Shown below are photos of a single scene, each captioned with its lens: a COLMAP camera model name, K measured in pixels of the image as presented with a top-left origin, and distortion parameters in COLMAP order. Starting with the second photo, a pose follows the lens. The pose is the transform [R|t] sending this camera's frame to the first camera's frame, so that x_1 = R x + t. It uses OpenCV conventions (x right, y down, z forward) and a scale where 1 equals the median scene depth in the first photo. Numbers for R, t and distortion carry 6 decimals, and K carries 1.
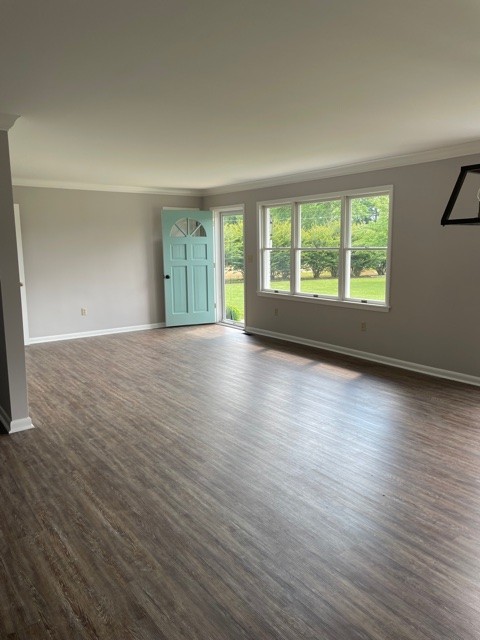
lens RADIAL K [[479.6, 0, 251.0], [0, 479.6, 314.4], [0, 0, 1]] dist [0.089517, -0.112380]
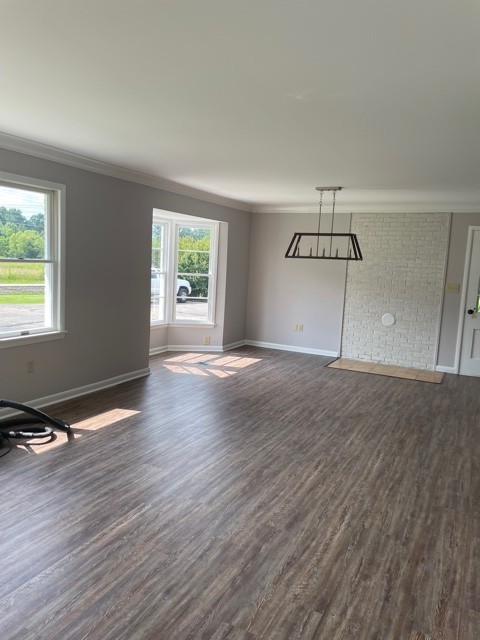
lens RADIAL K [[479.6, 0, 240.9], [0, 479.6, 312.0], [0, 0, 1]] dist [0.089517, -0.112380]
pose [[-0.438763, -0.108700, 0.892004, -0.906140], [0.088292, 0.982639, 0.163174, -0.243365], [-0.894255, 0.150352, -0.421548, 1.669038]]
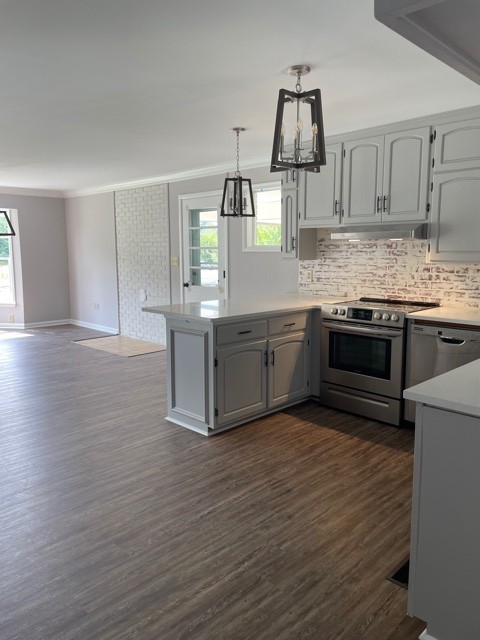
lens RADIAL K [[479.6, 0, 241.9], [0, 479.6, 315.0], [0, 0, 1]] dist [0.089517, -0.112380]
pose [[-0.139621, -0.126145, 0.982137, -1.419777], [0.152244, 0.977324, 0.147170, 0.014745], [-0.978431, 0.170073, -0.117250, 0.132599]]
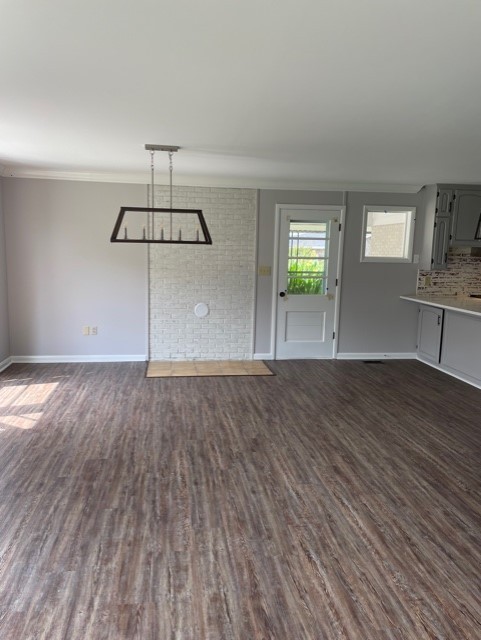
lens RADIAL K [[479.6, 0, 236.3], [0, 479.6, 314.1], [0, 0, 1]] dist [0.089517, -0.112380]
pose [[-0.871267, -0.076195, 0.484858, -0.351446], [0.058963, 0.964473, 0.257519, -0.259256], [-0.487254, 0.252957, -0.835821, 1.684132]]
